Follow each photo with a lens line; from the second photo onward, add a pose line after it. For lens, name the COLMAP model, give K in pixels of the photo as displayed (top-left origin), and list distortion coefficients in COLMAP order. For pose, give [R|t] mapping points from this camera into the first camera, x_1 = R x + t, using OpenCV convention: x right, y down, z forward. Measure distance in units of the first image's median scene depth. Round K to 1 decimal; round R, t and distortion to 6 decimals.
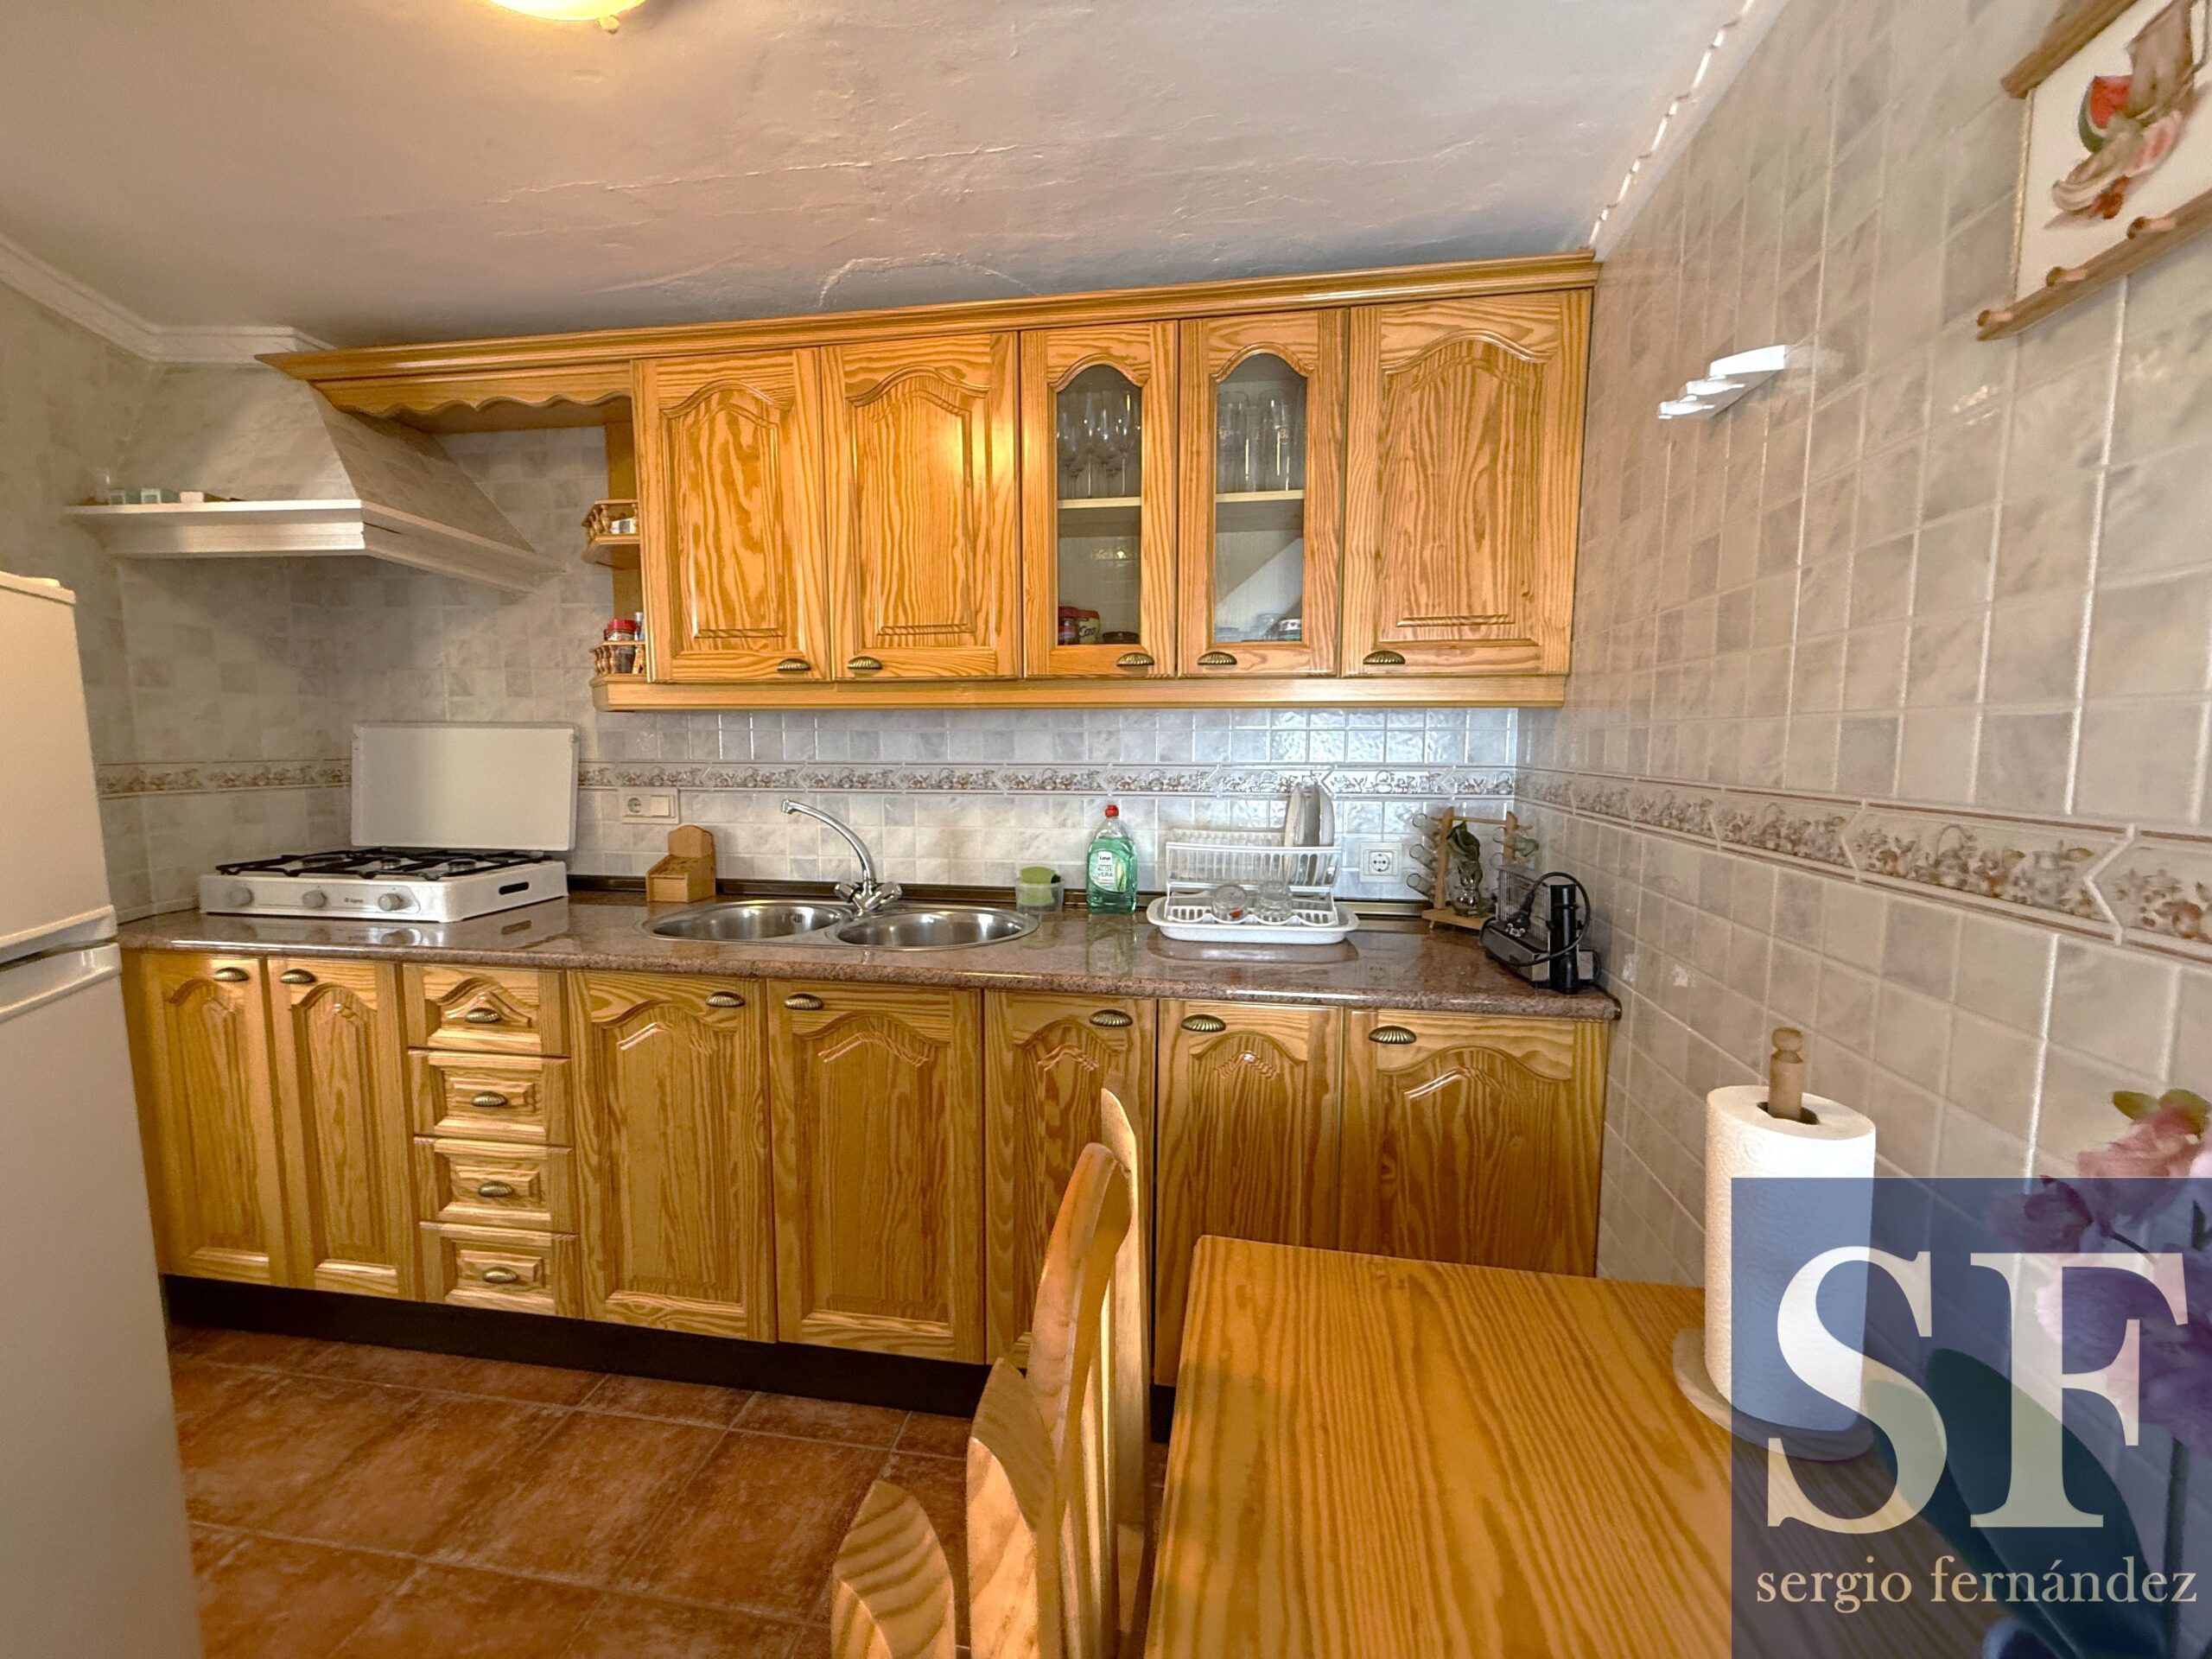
lens RADIAL K [[882.8, 0, 1110.3], [0, 882.8, 820.6], [0, 0, 1]] dist [-0.001120, 0.000106]
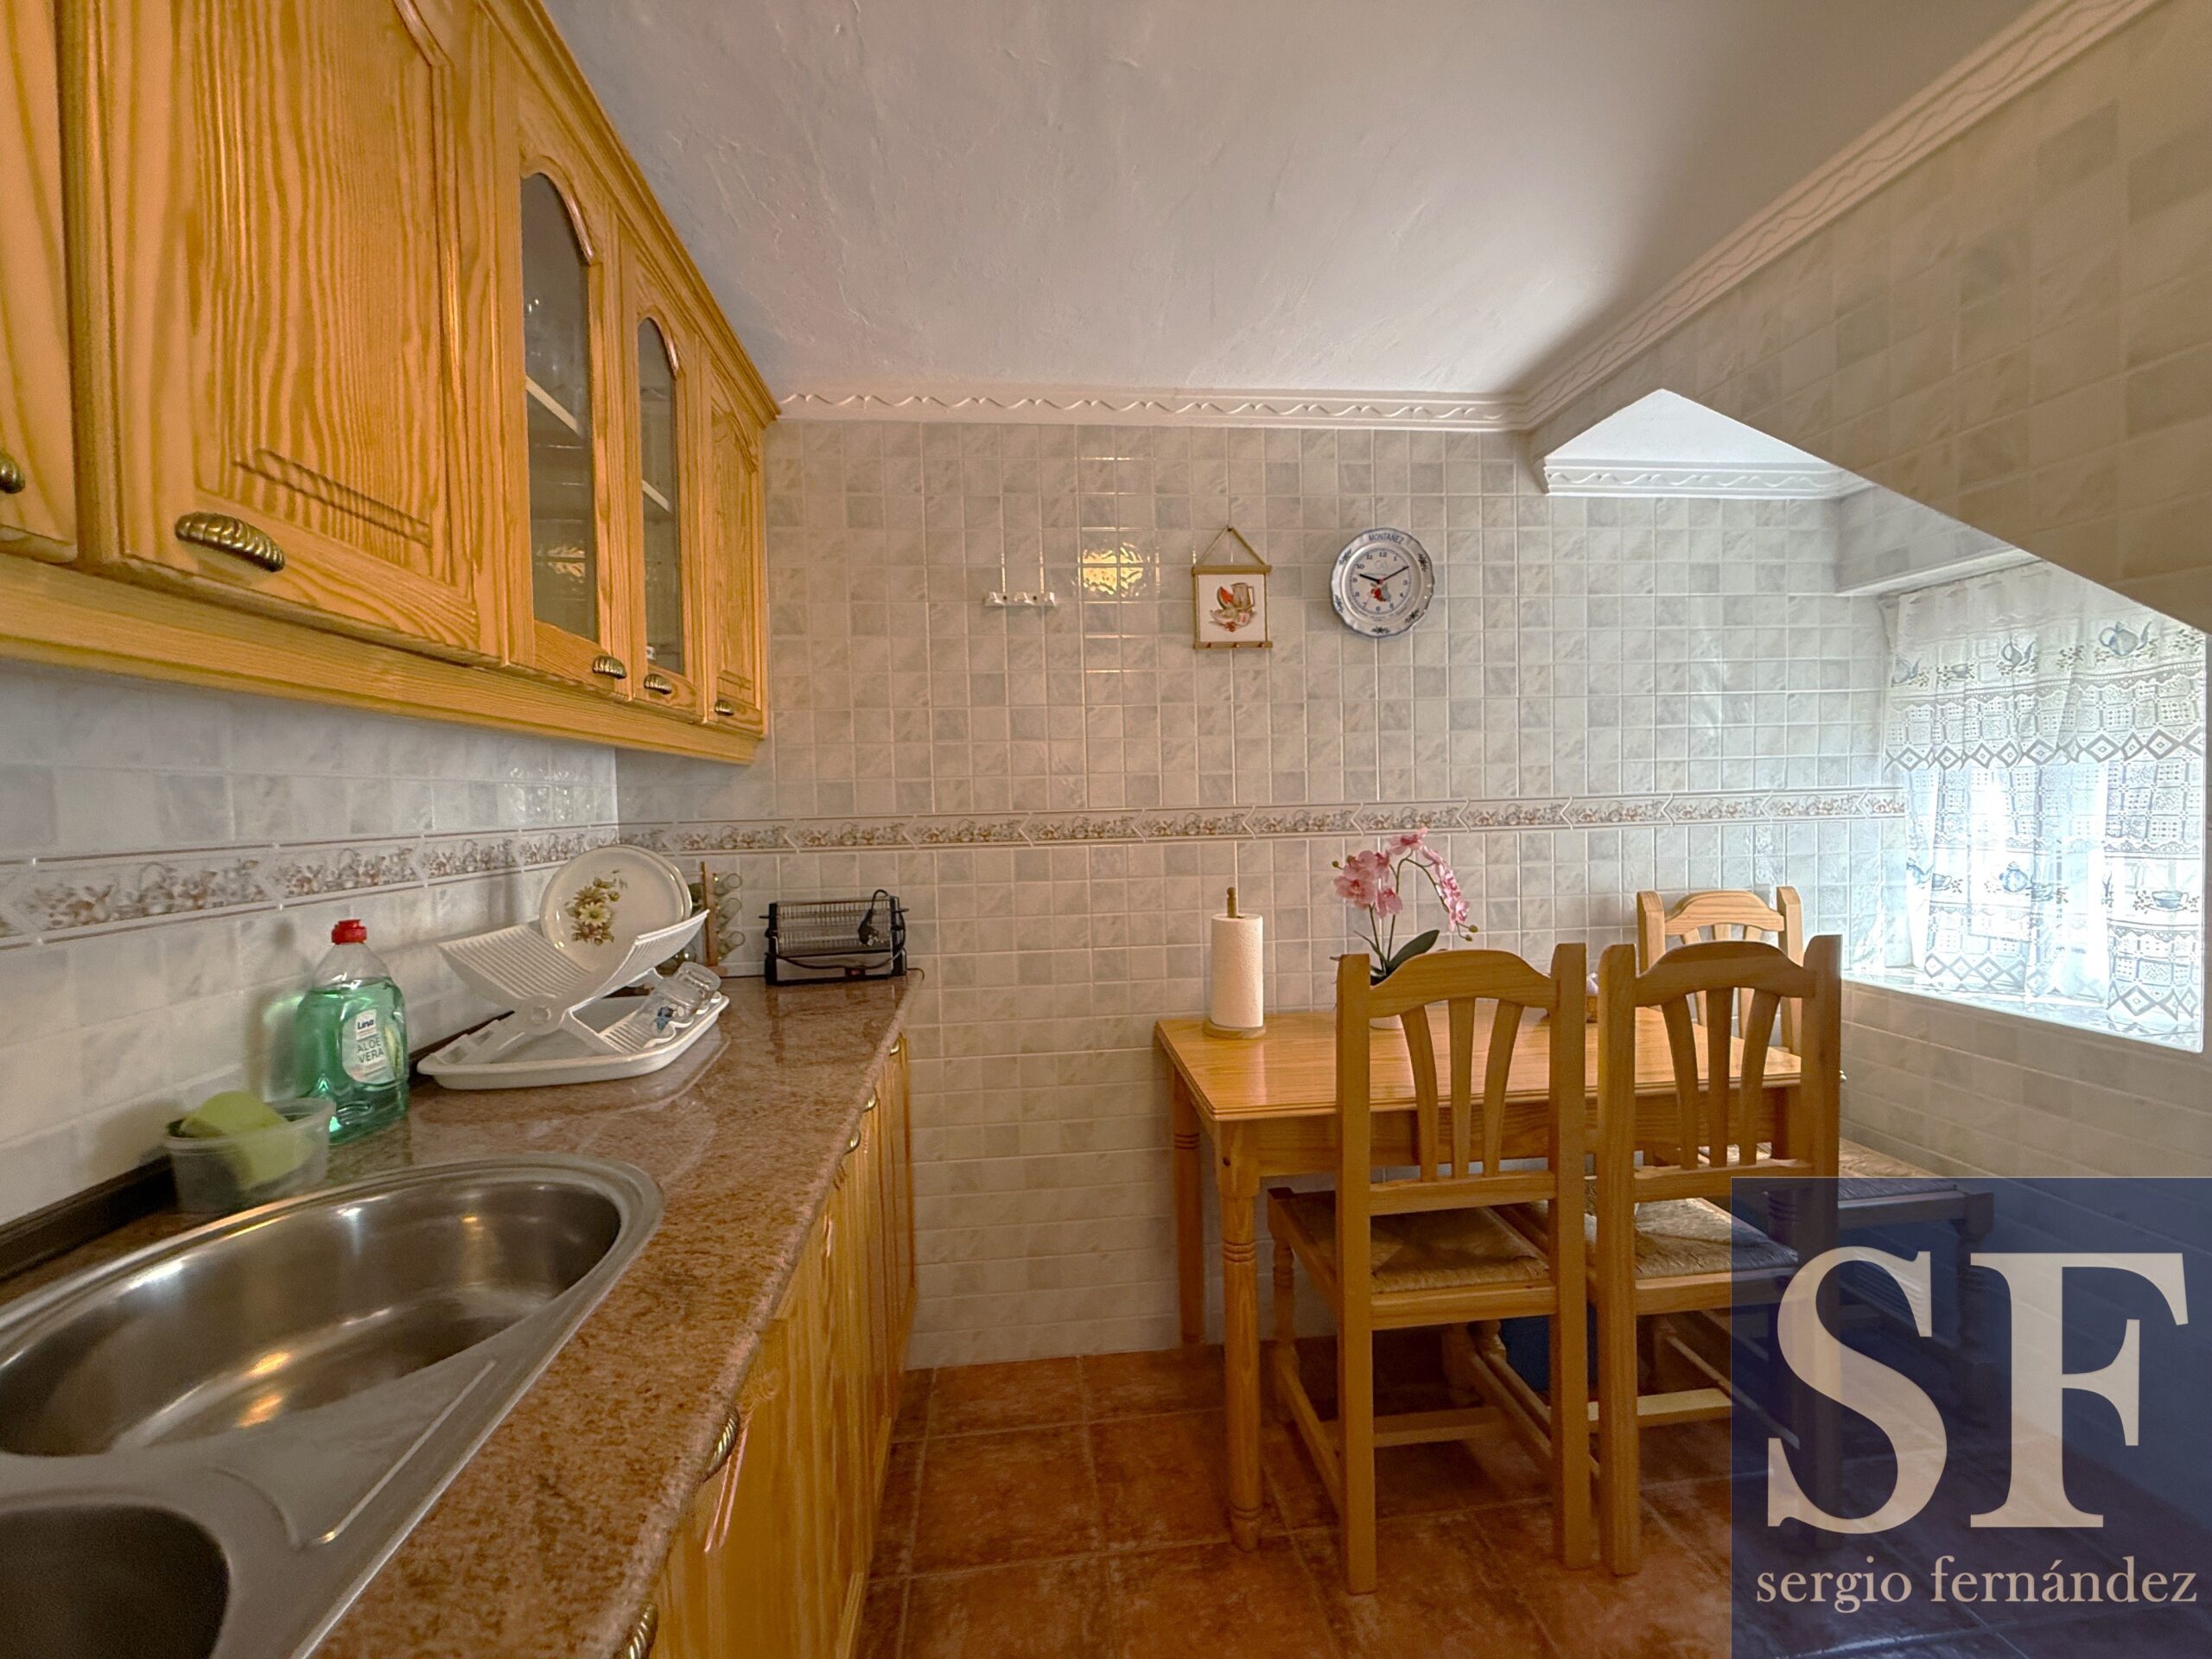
lens RADIAL K [[882.8, 0, 1106.6], [0, 882.8, 821.1], [0, 0, 1]] dist [-0.001120, 0.000106]
pose [[-0.258576, -0.018134, 0.965821, -0.681134], [0.114242, 0.992233, 0.049216, -0.055674], [-0.959212, 0.123063, -0.254496, 0.792767]]
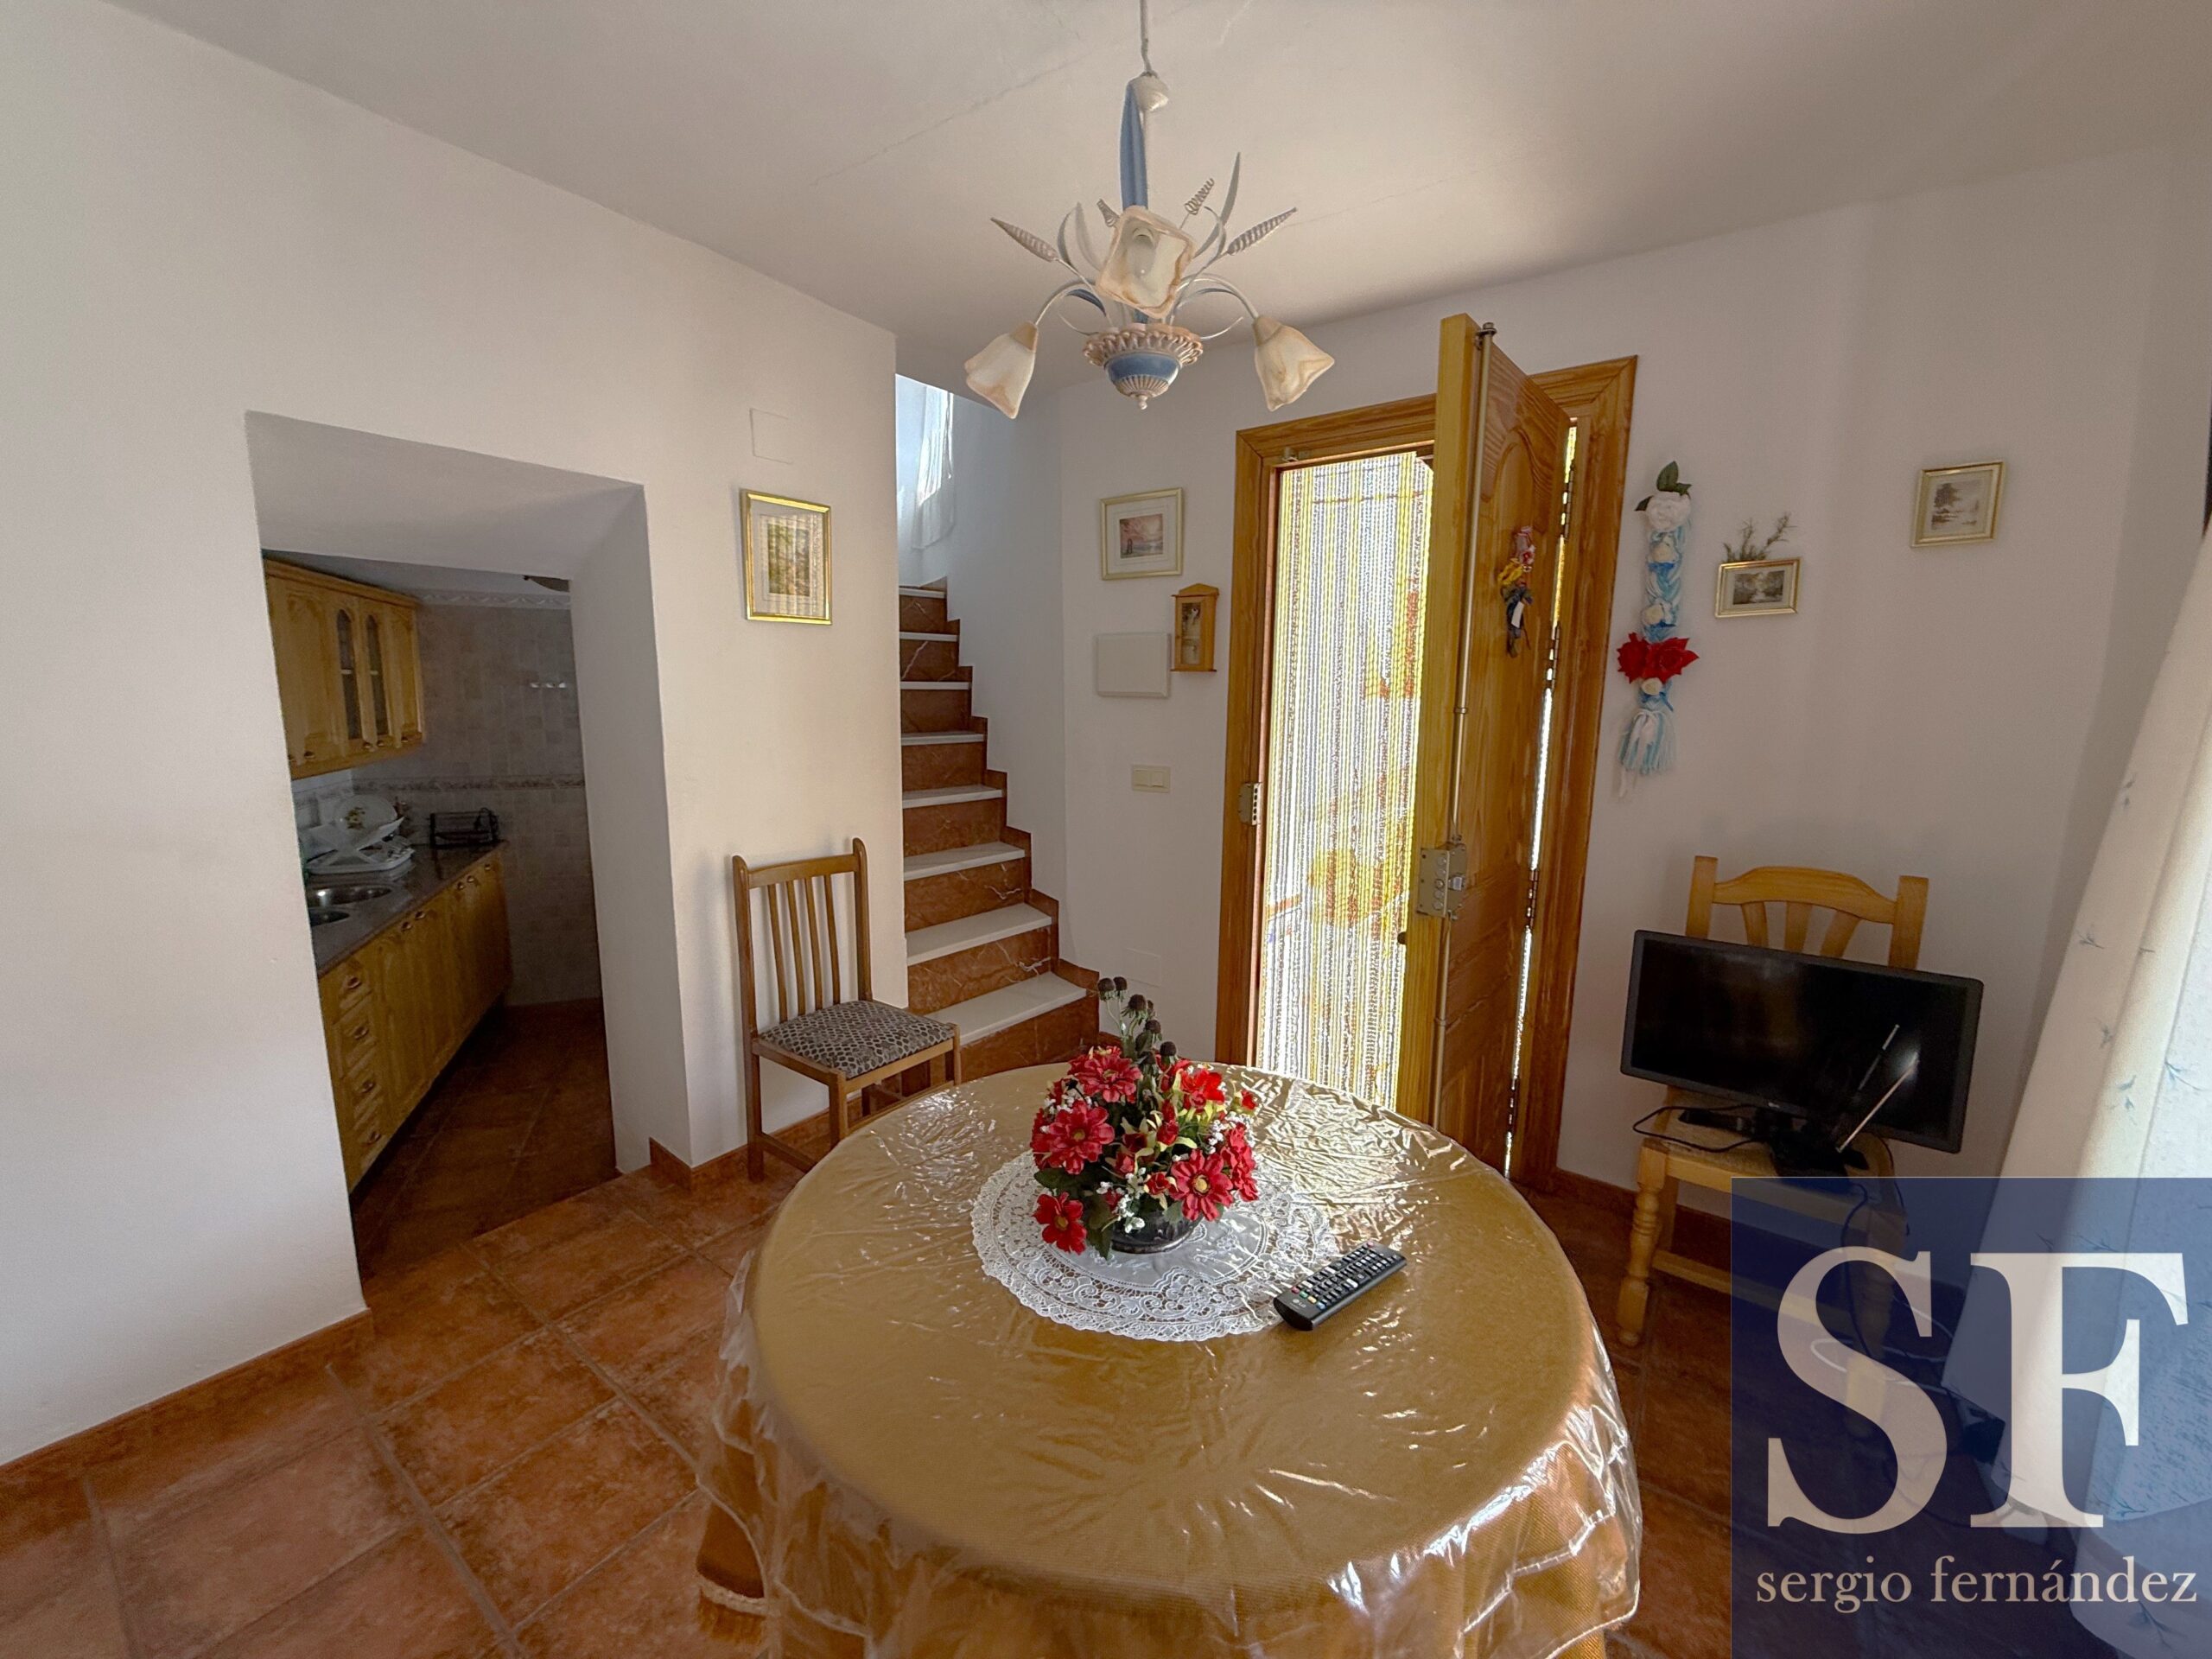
lens RADIAL K [[882.8, 0, 1102.2], [0, 882.8, 826.7], [0, 0, 1]] dist [-0.001120, 0.000106]
pose [[-0.510791, -0.143032, 0.847723, -2.654637], [0.063922, 0.977015, 0.203362, -0.301890], [-0.857325, 0.158063, -0.489908, 0.522890]]
